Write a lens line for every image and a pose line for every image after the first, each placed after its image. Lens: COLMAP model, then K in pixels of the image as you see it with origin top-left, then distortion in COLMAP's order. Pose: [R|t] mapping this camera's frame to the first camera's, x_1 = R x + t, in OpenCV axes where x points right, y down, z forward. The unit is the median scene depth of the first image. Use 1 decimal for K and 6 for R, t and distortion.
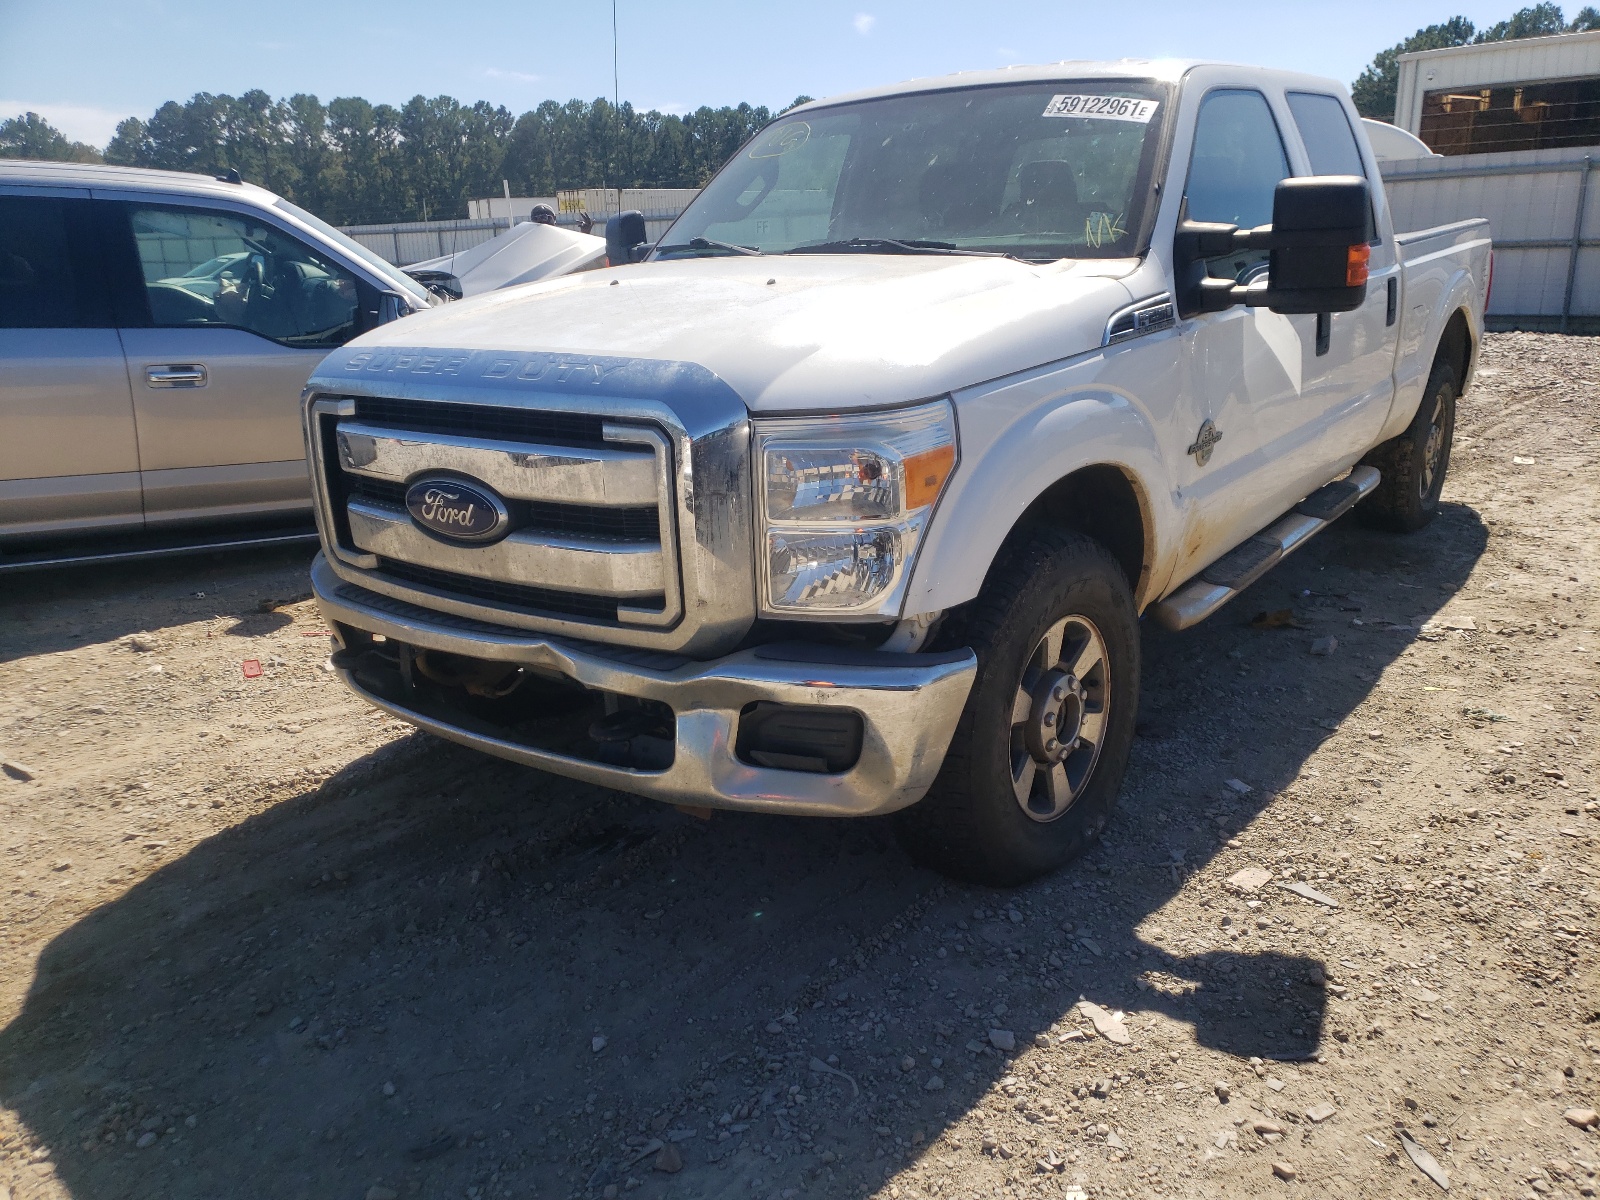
lens RADIAL K [[1206.6, 0, 800.0], [0, 1206.6, 600.0], [0, 0, 1]] dist [0.006309, 0.007307]
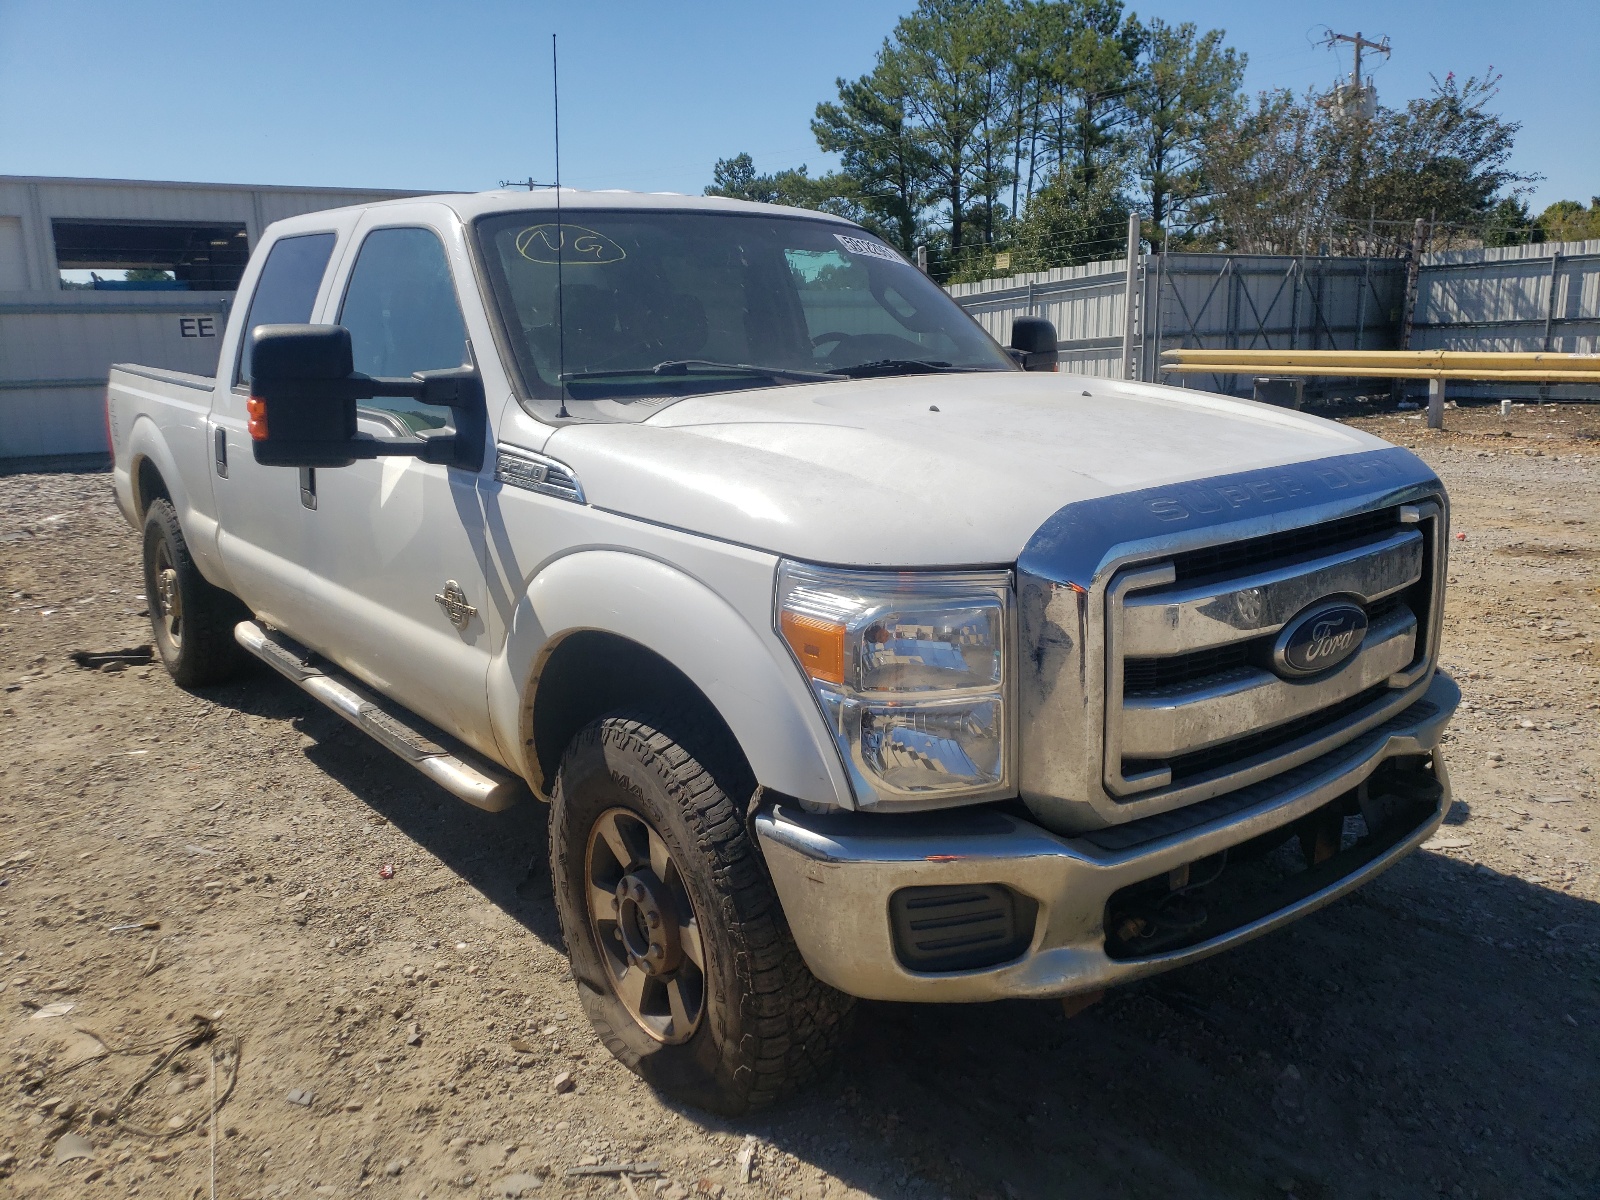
lens RADIAL K [[1208.1, 0, 774.5], [0, 1208.1, 592.6], [0, 0, 1]] dist [0.014485, 0.005456]
pose [[0.292752, -0.180179, 0.939059, -1.138448], [0.291721, 0.952094, 0.091736, -0.284372], [-0.910602, 0.247088, 0.331289, 0.967673]]
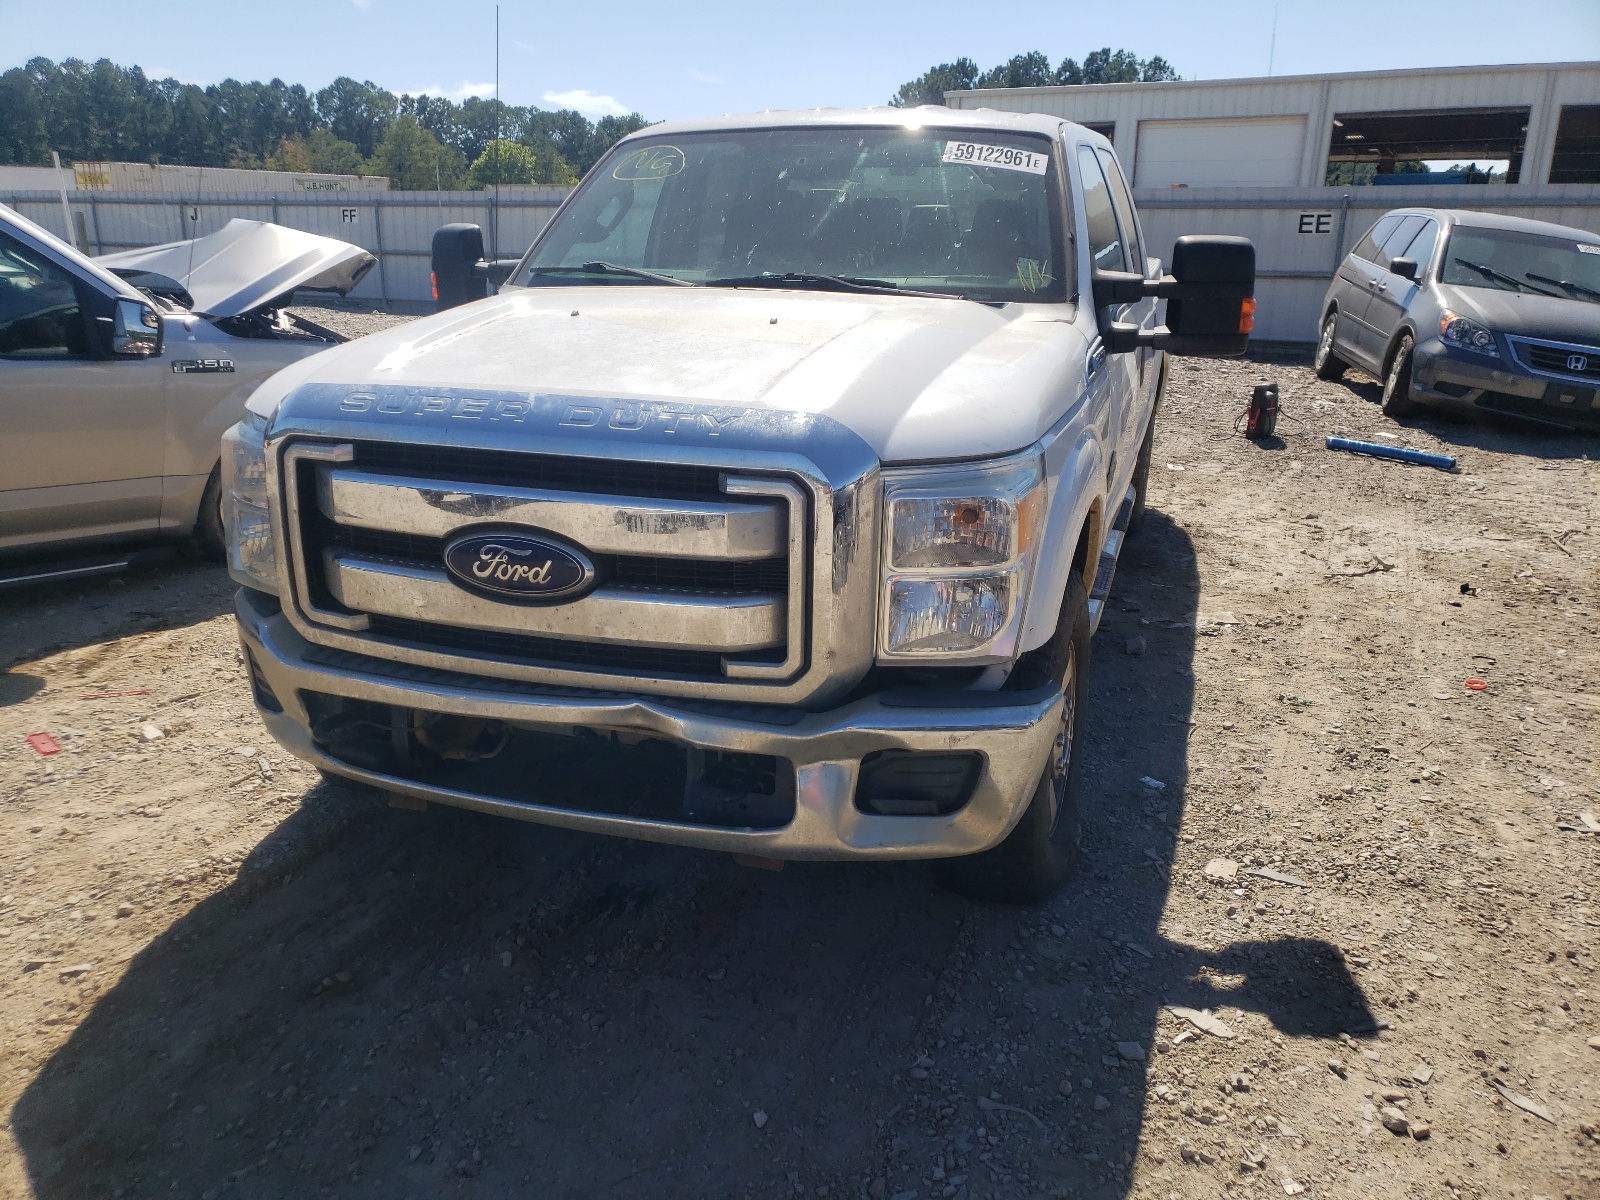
lens RADIAL K [[1208.1, 0, 774.5], [0, 1208.1, 592.6], [0, 0, 1]] dist [0.014485, 0.005456]
pose [[0.956194, -0.043662, 0.289458, -0.333740], [0.046138, 0.998934, -0.001733, -0.039732], [-0.289074, 0.015012, 0.957189, 0.052225]]
